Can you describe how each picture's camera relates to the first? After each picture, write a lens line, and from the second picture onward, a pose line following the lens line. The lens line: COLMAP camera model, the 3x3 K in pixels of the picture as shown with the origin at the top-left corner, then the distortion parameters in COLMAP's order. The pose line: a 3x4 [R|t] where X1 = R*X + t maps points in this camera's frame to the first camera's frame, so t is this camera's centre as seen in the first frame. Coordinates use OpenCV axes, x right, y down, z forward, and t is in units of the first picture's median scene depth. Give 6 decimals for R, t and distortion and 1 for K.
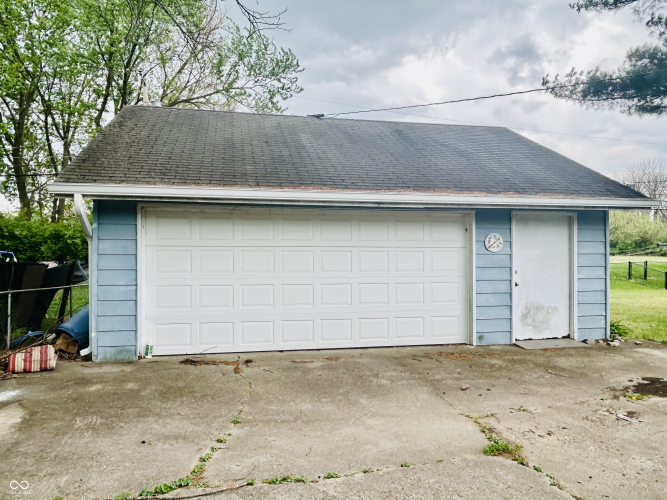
lens RADIAL K [[498.5, 0, 333.5], [0, 498.5, 250.0], [0, 0, 1]] dist [-0.004731, -0.006644]
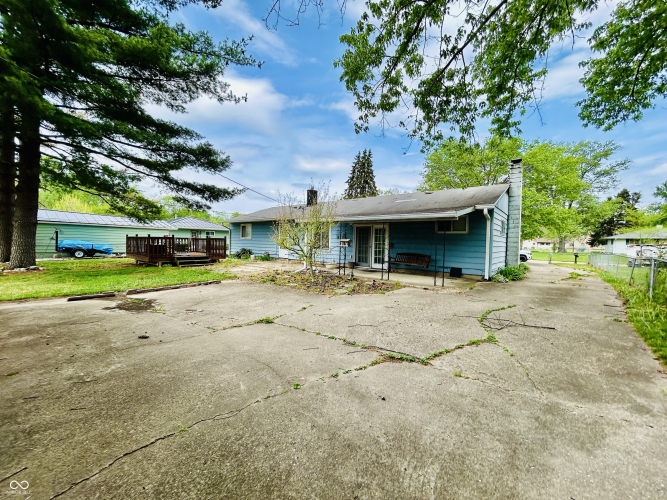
lens RADIAL K [[267.5, 0, 332.7], [0, 267.5, 251.1], [0, 0, 1]] dist [-0.000758, 0.000050]
pose [[-0.609896, -0.037460, 0.791596, -0.684733], [-0.026473, 0.999288, 0.026892, 0.038064], [-0.792039, -0.004554, -0.610453, 1.289591]]
